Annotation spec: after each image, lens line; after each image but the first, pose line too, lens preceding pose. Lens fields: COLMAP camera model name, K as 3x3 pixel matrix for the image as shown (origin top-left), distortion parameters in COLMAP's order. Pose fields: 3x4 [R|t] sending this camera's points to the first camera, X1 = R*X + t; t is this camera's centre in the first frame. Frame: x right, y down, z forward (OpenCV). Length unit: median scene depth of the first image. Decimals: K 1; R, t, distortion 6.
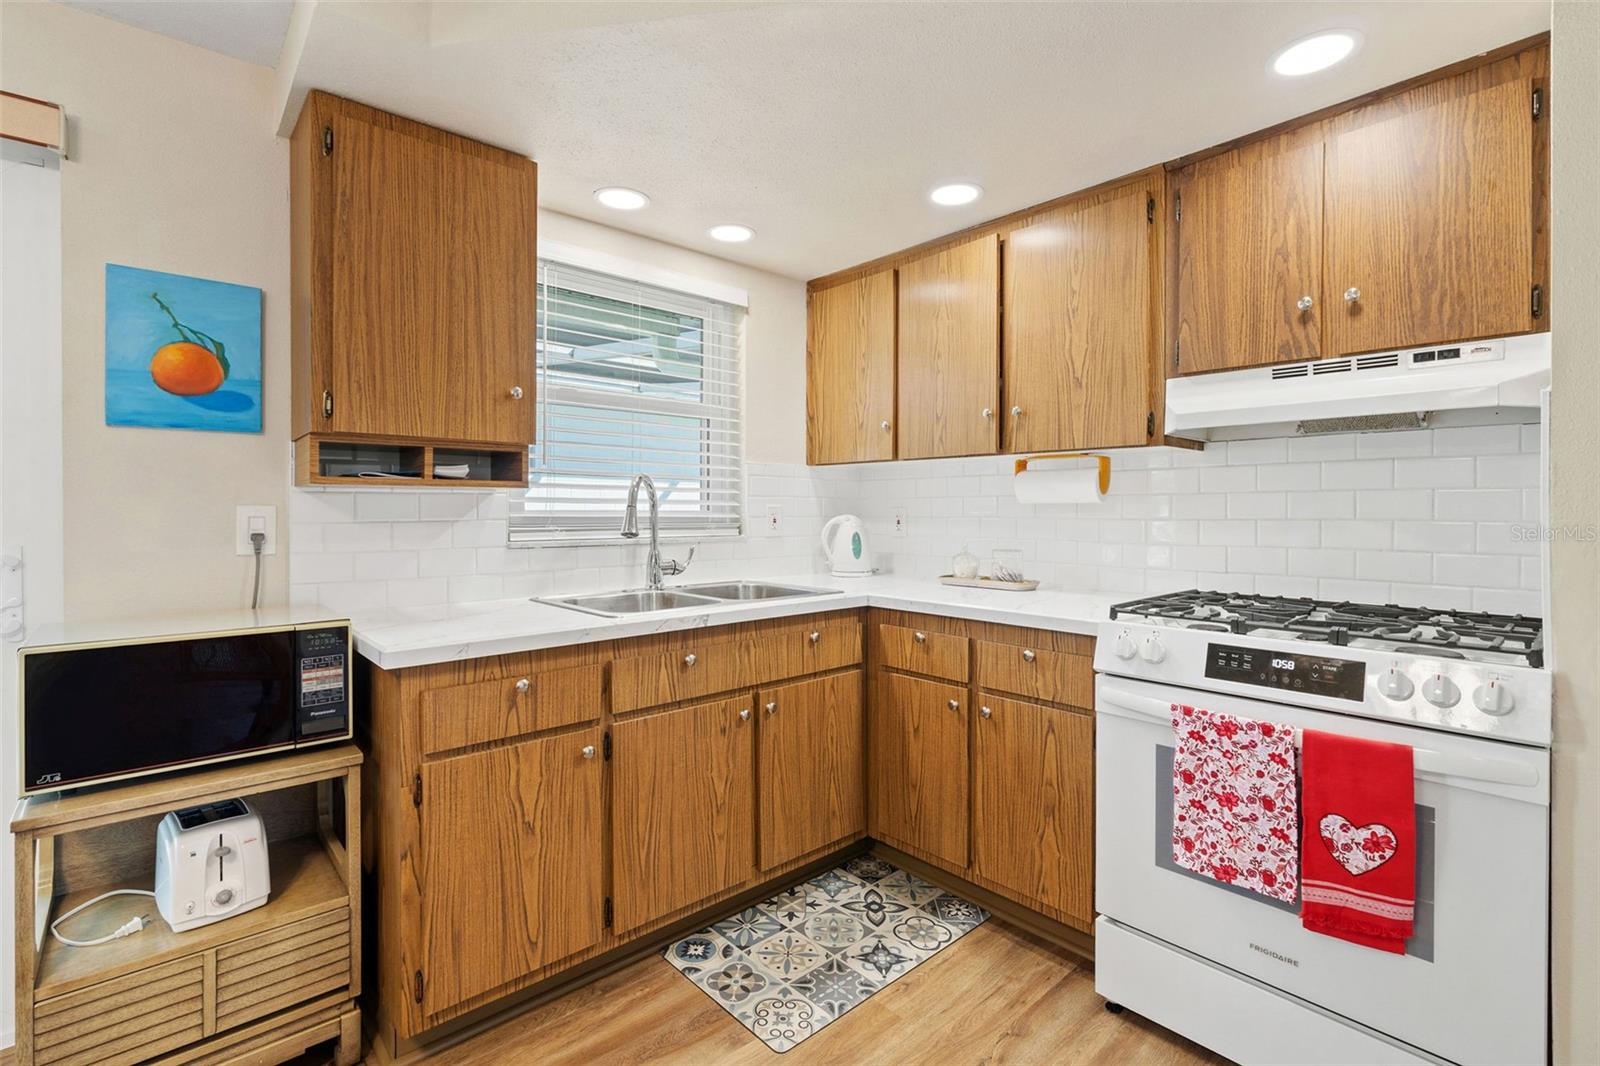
lens RADIAL K [[732.8, 0, 803.3], [0, 732.8, 516.0], [0, 0, 1]] dist [-0.003780, 0.000213]
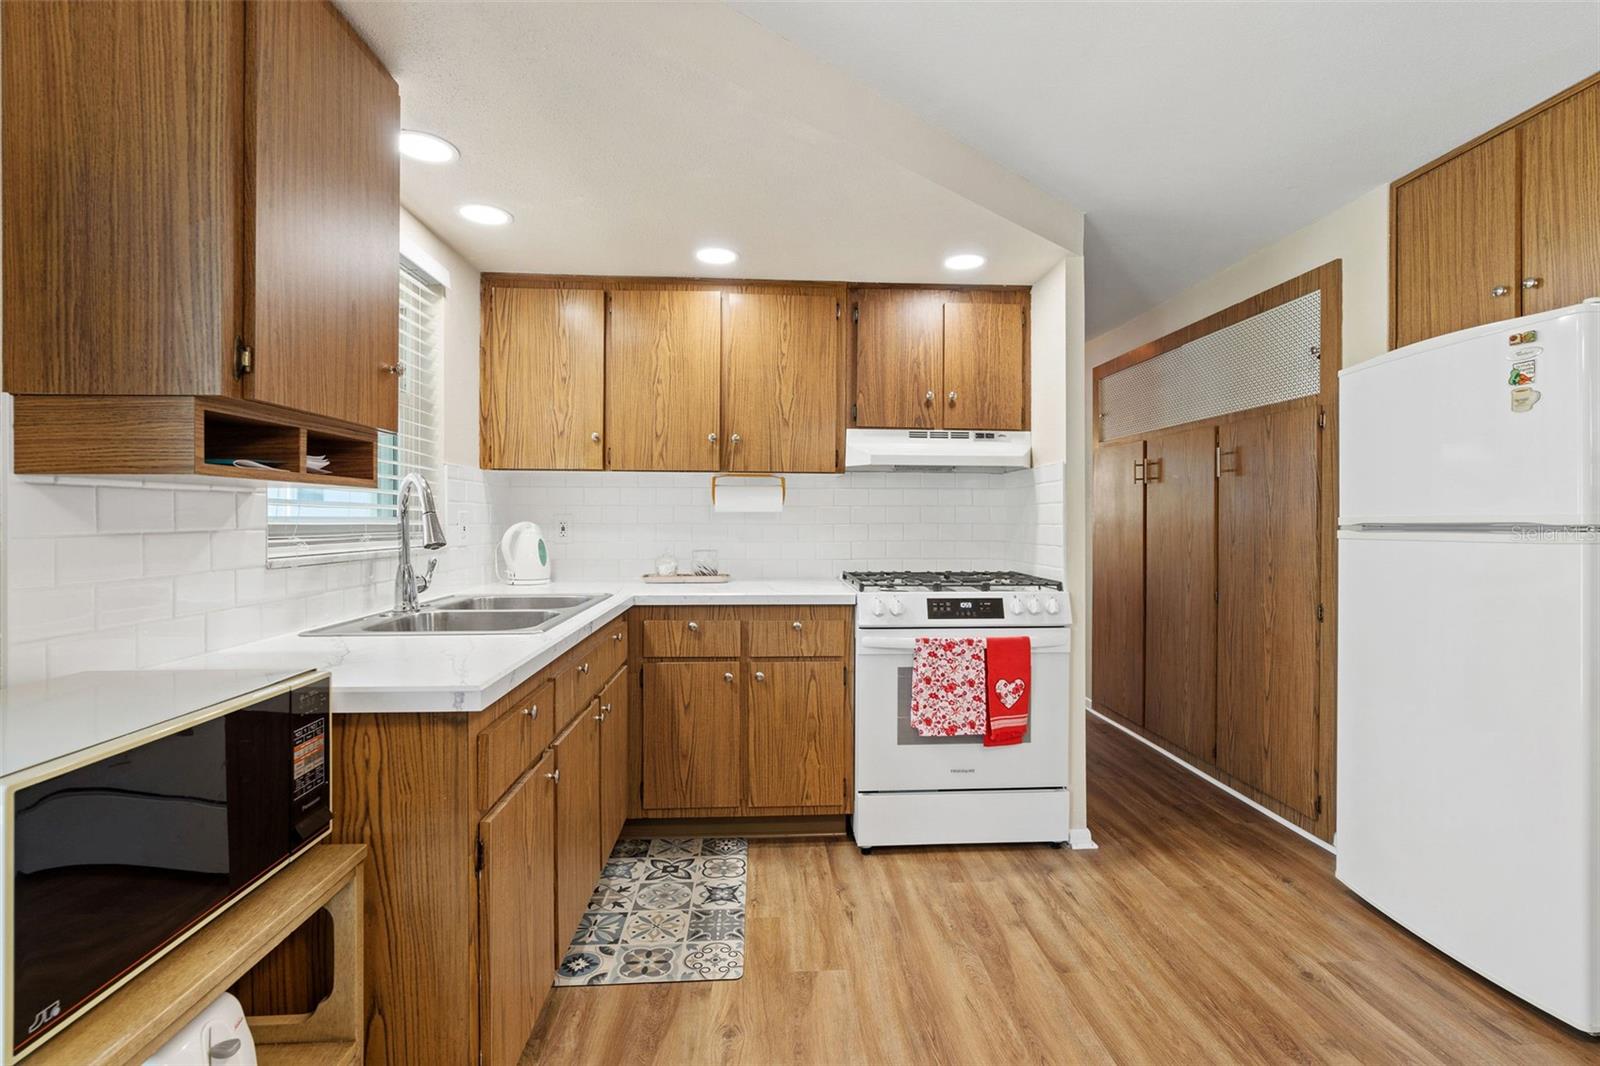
lens RADIAL K [[736.1, 0, 796.0], [0, 736.1, 526.0], [0, 0, 1]] dist [-0.009445, 0.001042]
pose [[0.623573, -0.006972, 0.781734, -0.780067], [0.004683, 0.999976, 0.005183, 0.000580], [-0.781751, 0.000429, 0.623591, 0.168433]]
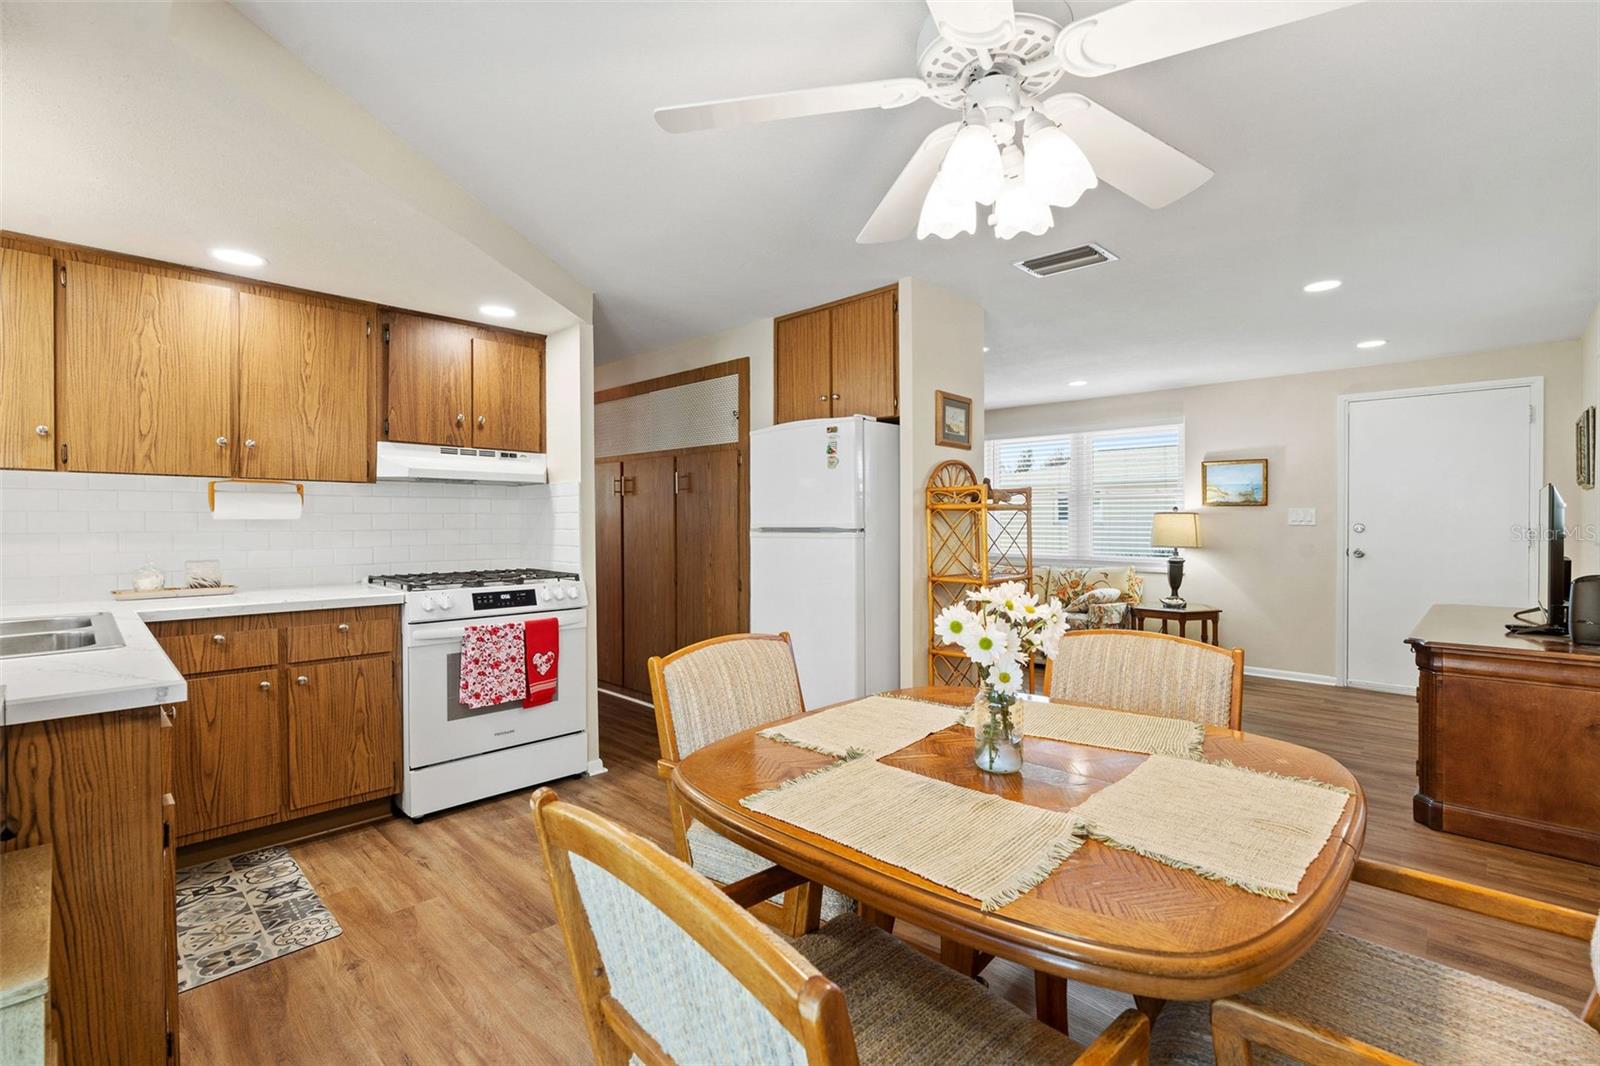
lens RADIAL K [[738.4, 0, 822.0], [0, 738.4, 533.8], [0, 0, 1]] dist [-0.003586, 0.000346]
pose [[-0.086908, -0.020087, 0.996014, -1.251114], [0.006838, 0.999761, 0.020759, -0.016221], [-0.996193, 0.008615, -0.086749, 0.204813]]
